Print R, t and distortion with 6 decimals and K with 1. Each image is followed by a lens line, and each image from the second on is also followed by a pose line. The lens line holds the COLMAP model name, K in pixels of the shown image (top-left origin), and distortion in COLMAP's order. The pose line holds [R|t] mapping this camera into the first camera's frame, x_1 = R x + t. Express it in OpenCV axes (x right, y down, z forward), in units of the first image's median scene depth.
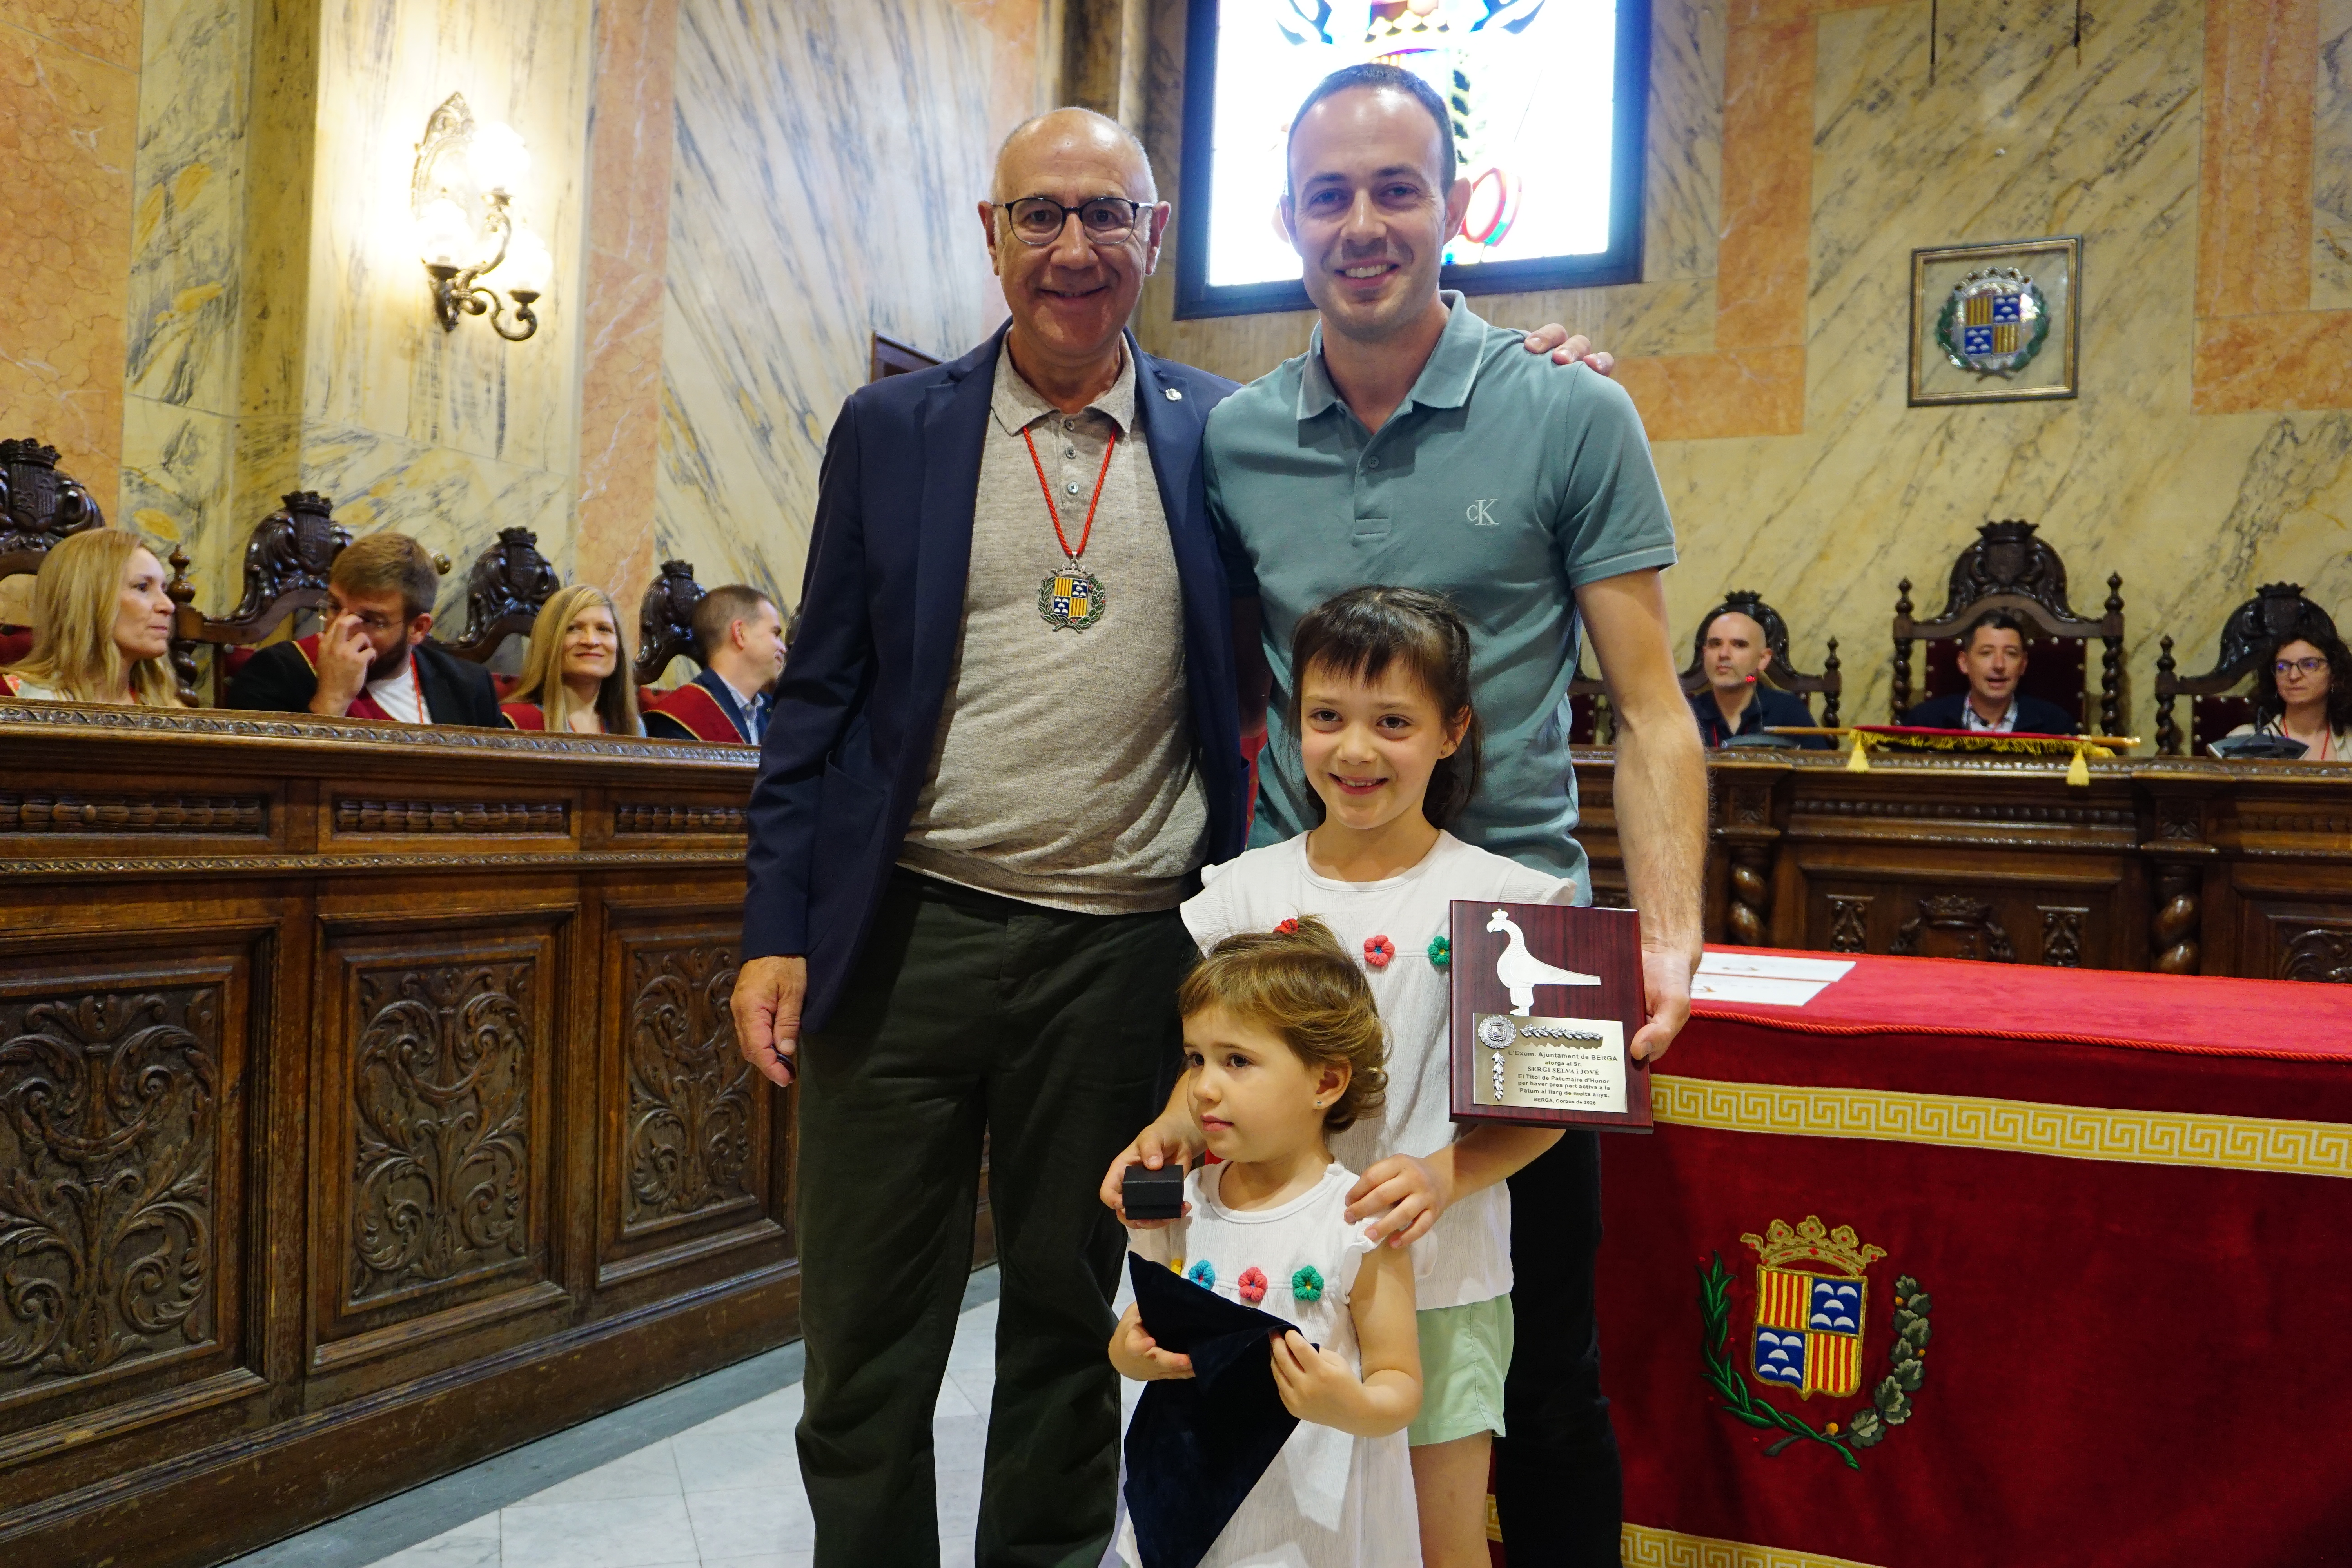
lens RADIAL K [[1923.2, 0, 1154.4], [0, 1923.2, 775.9], [0, 0, 1]] dist [-0.025552, 0.040299]
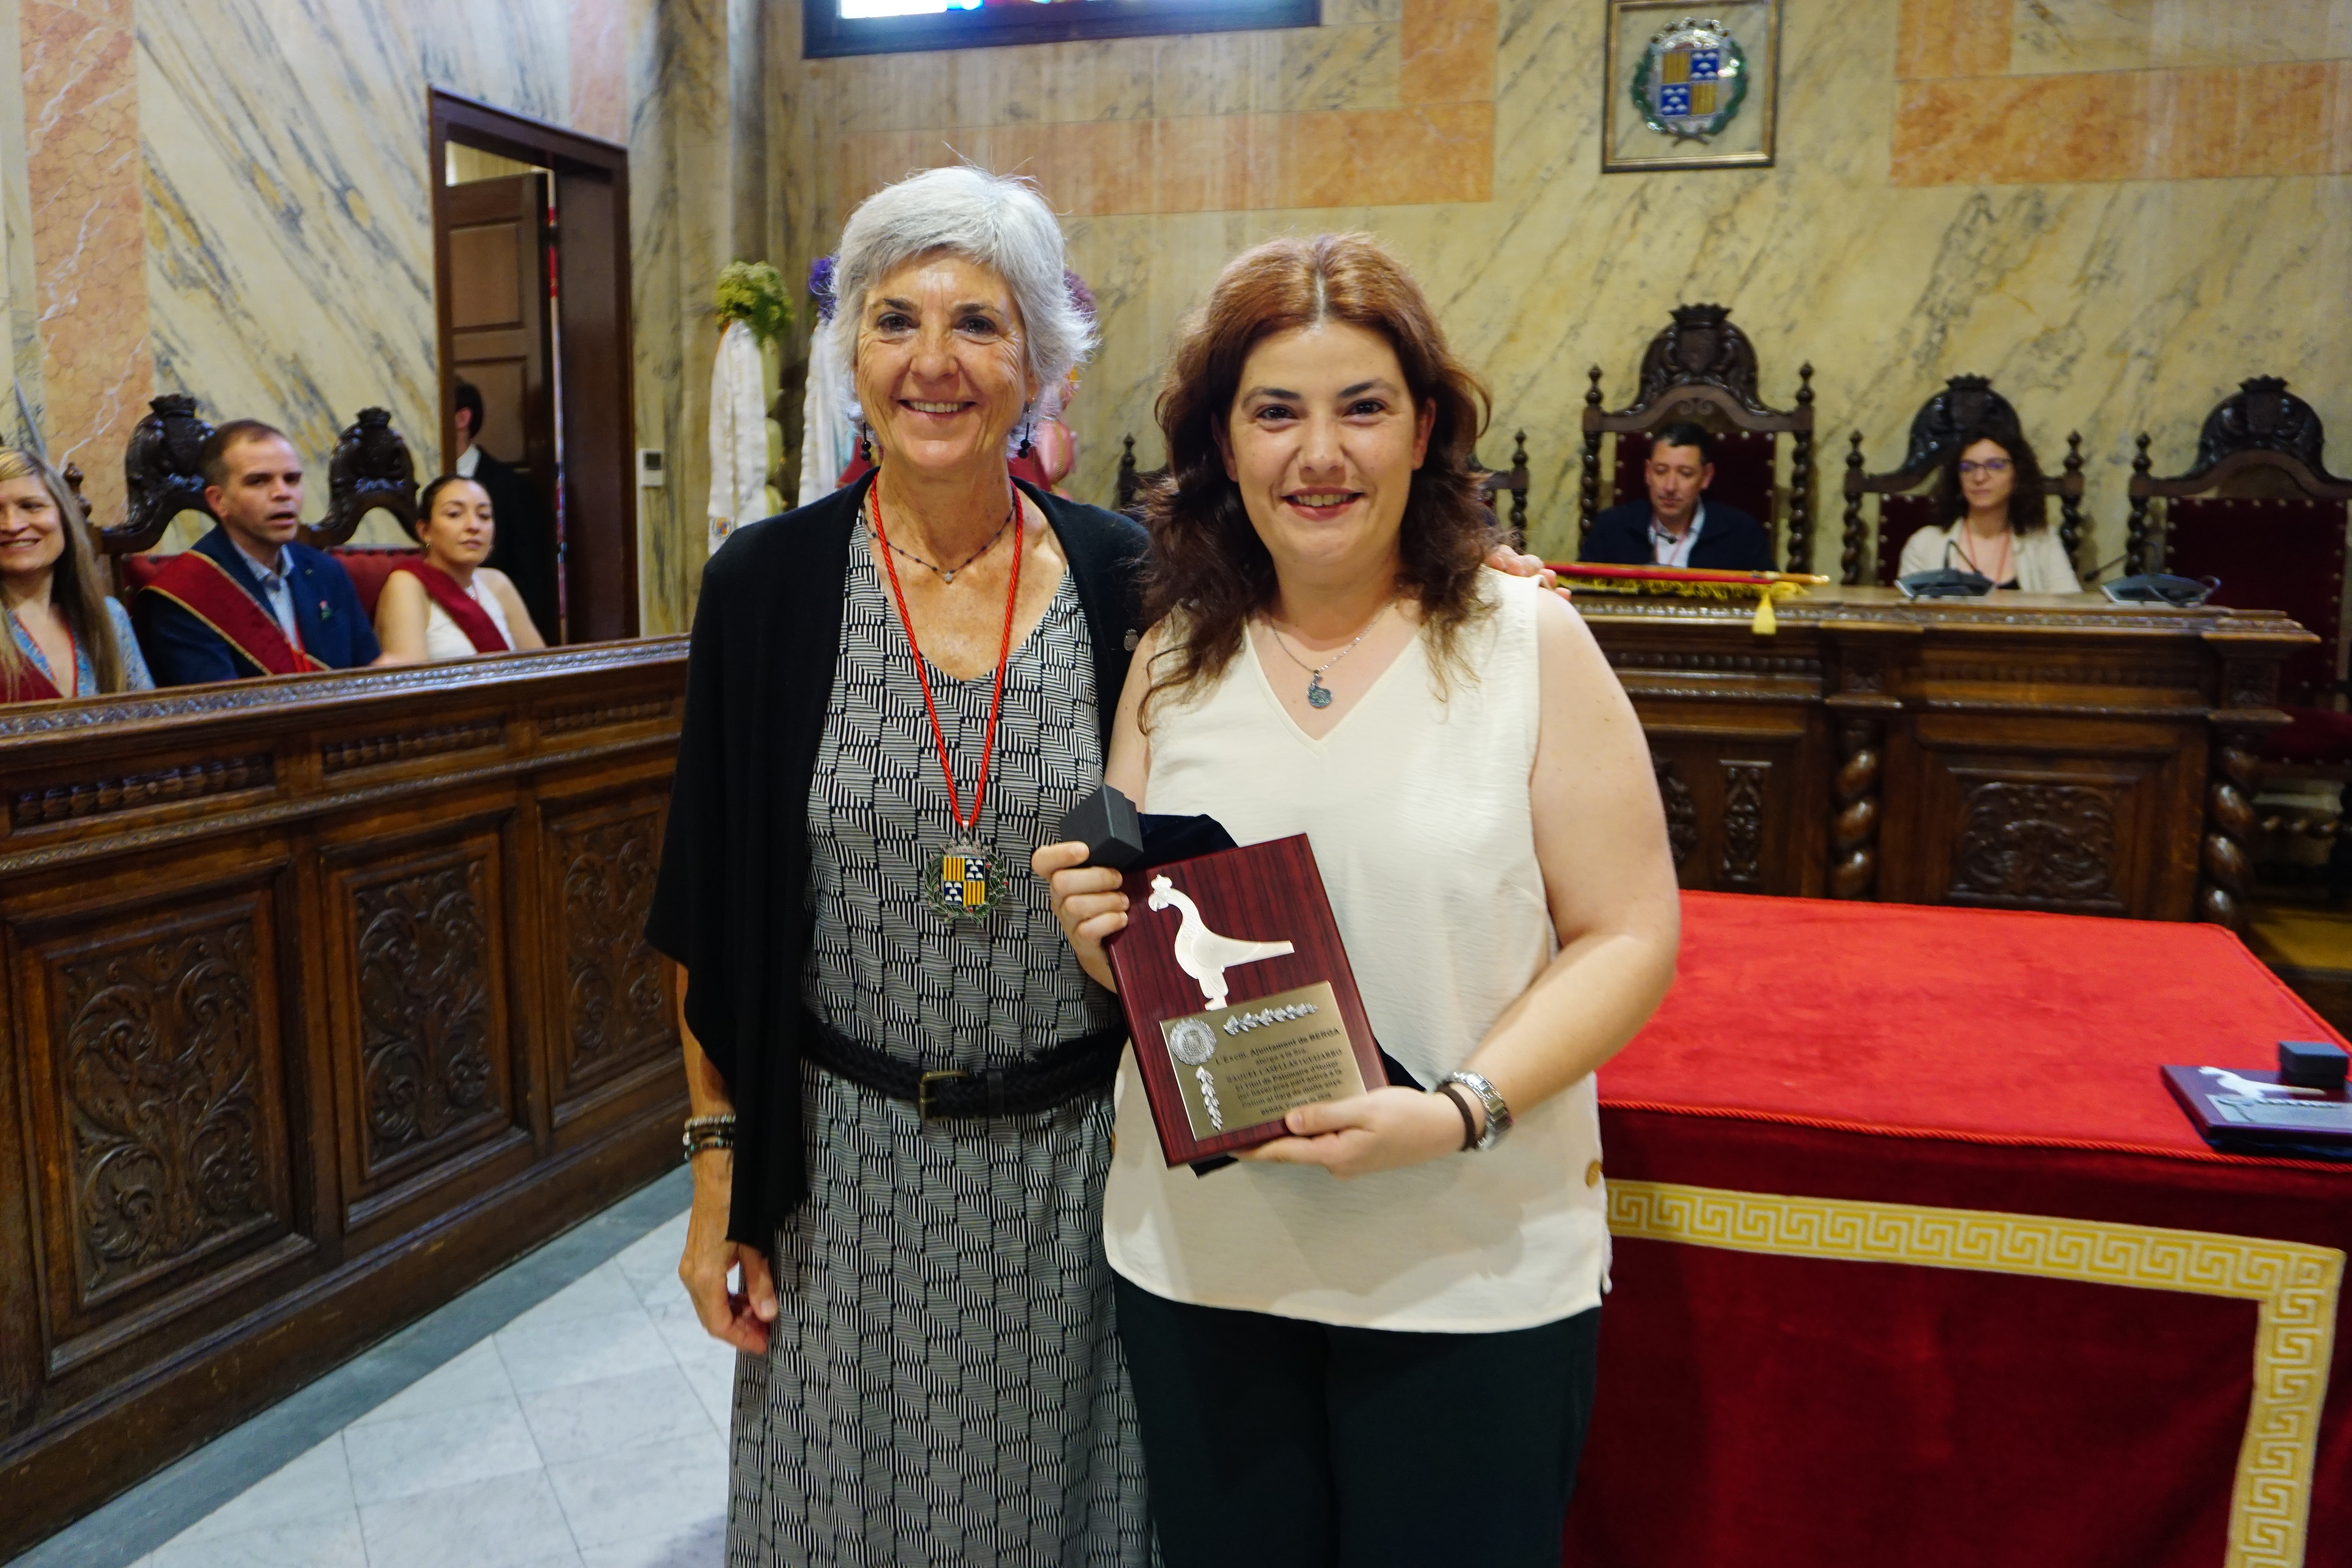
lens RADIAL K [[1931.4, 0, 1157.0], [0, 1931.4, 776.9], [0, 0, 1]] dist [-0.032758, 0.055083]
pose [[0.989097, -0.045025, 0.140211, 0.054292], [0.023366, 0.988035, 0.152447, -0.073301], [-0.145397, -0.147508, 0.978315, 0.114391]]
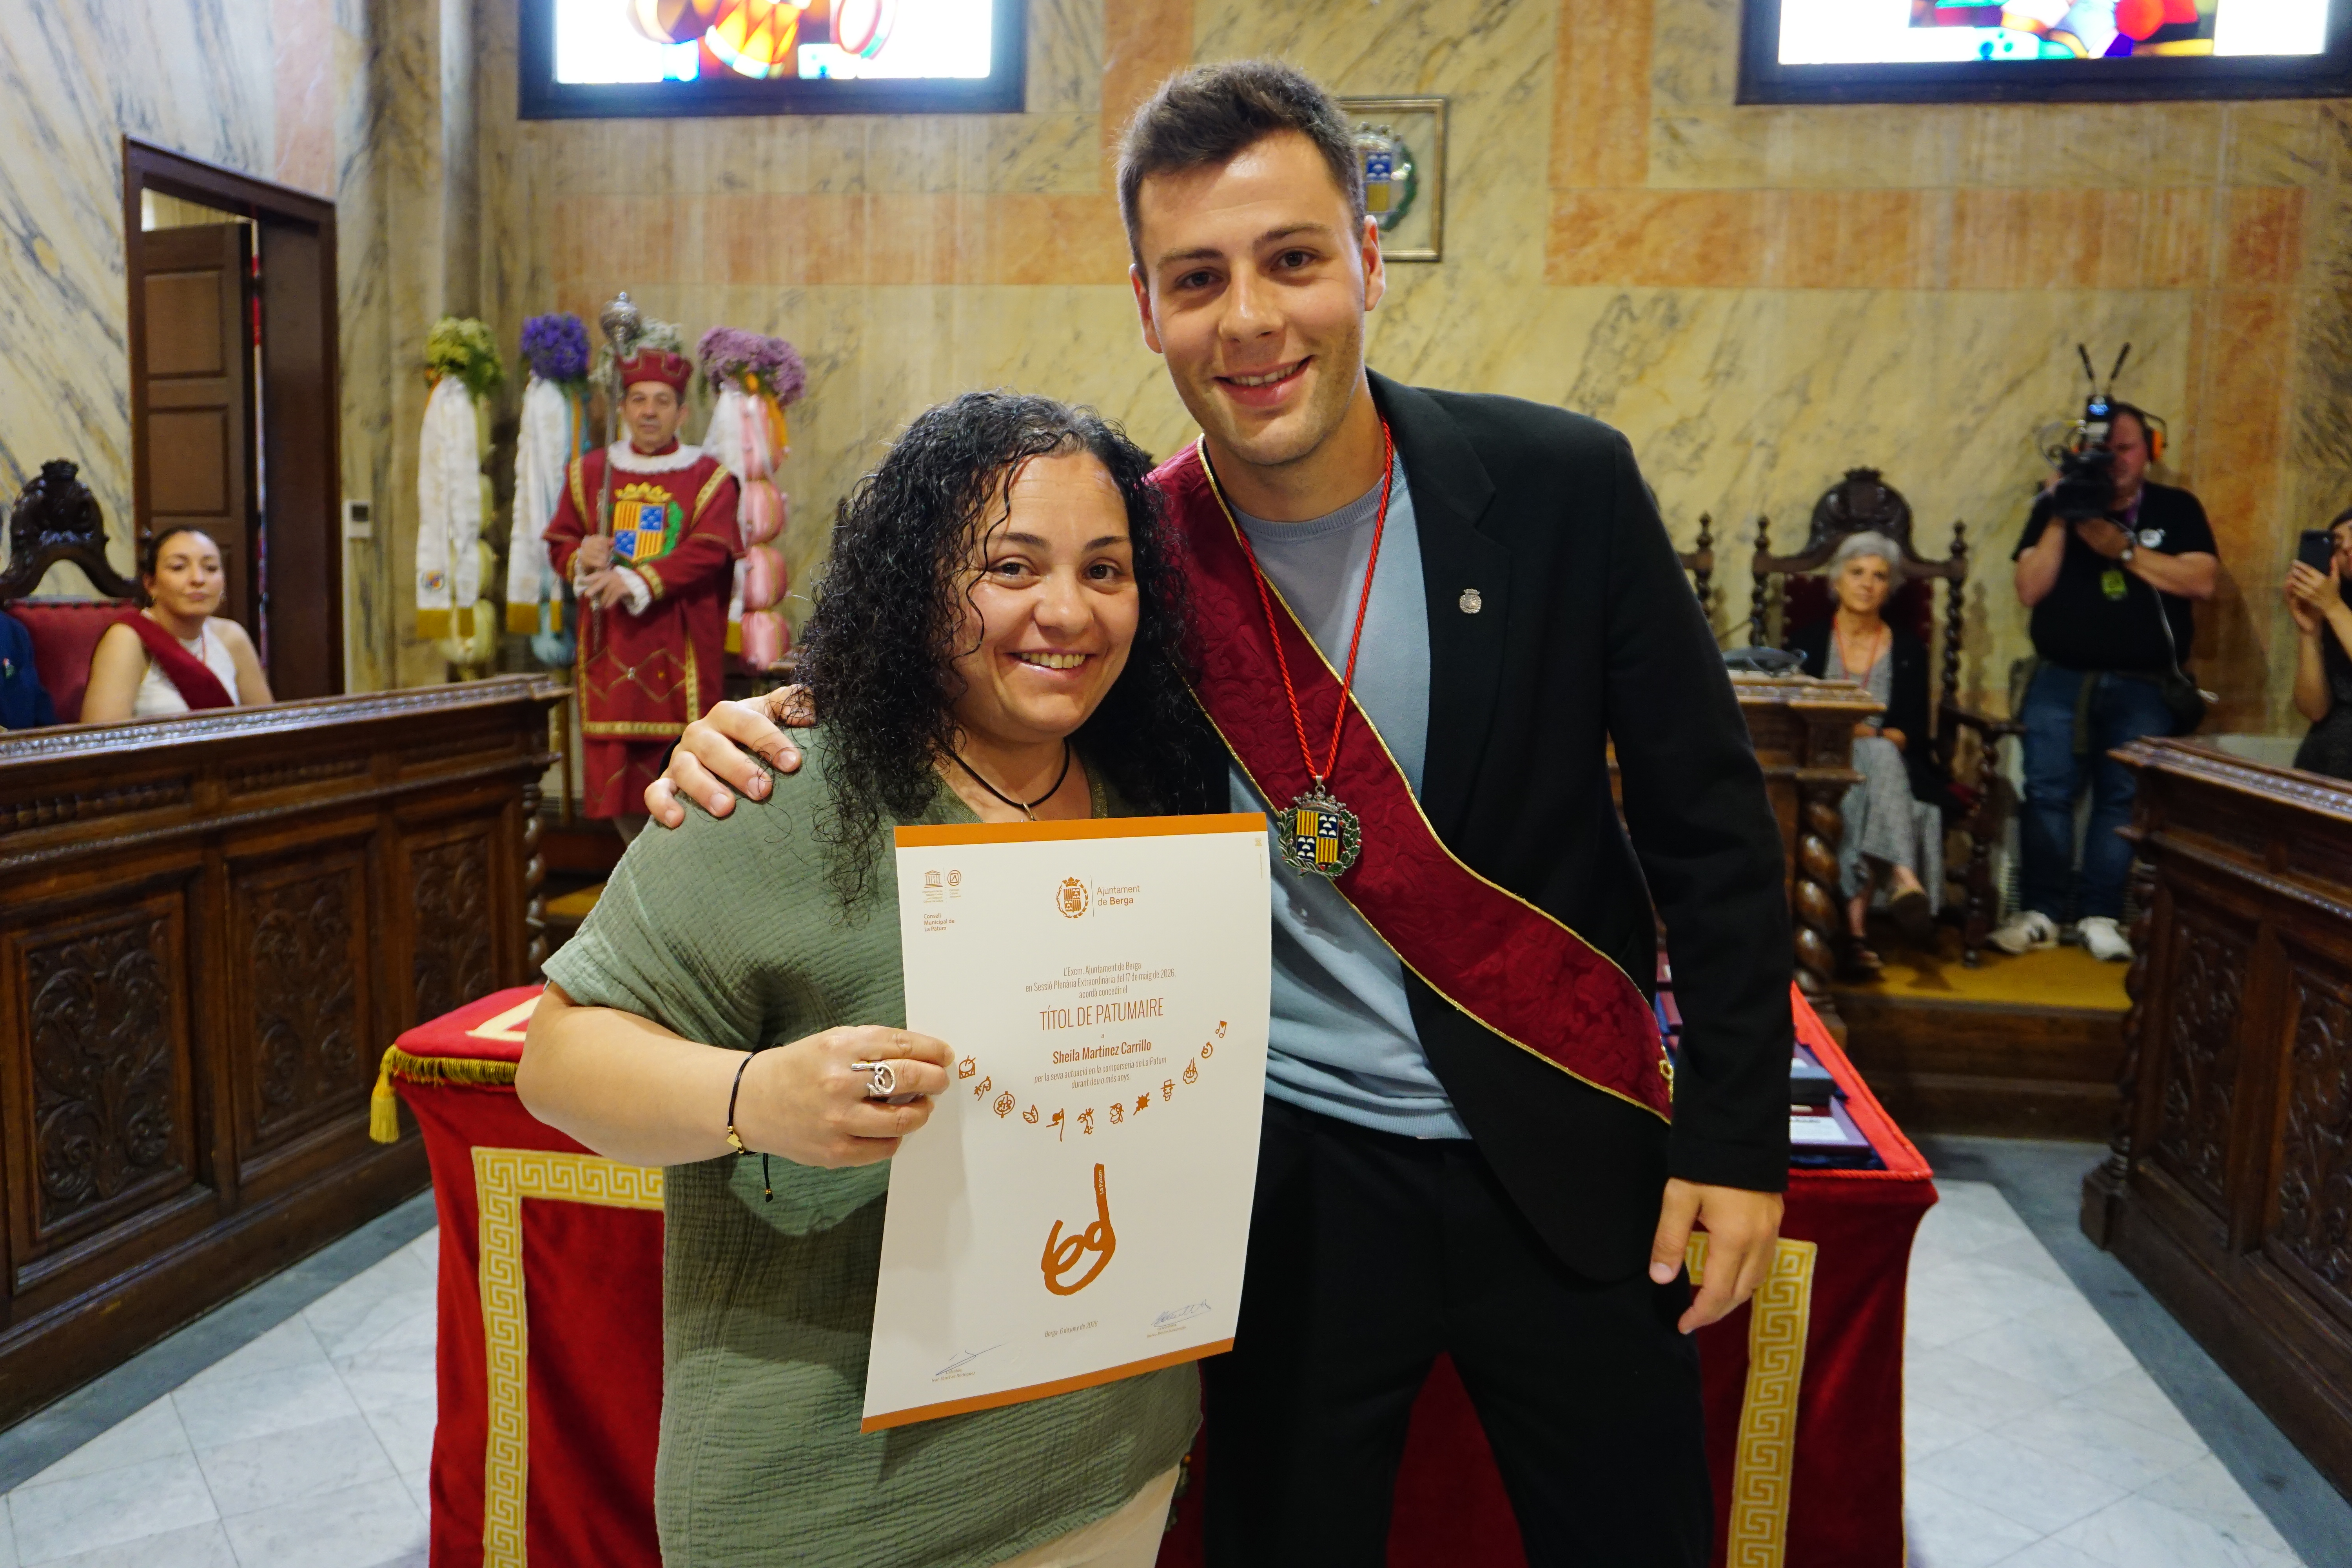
lens RADIAL K [[1900.8, 0, 1152.8], [0, 1900.8, 777.9], [0, 0, 1]] dist [-0.028114, 0.030564]
pose [[0.961508, -0.041207, 0.271669, 0.071746], [0.004833, 0.991074, 0.133225, -0.085113], [-0.274734, -0.126784, 0.953125, 0.074263]]
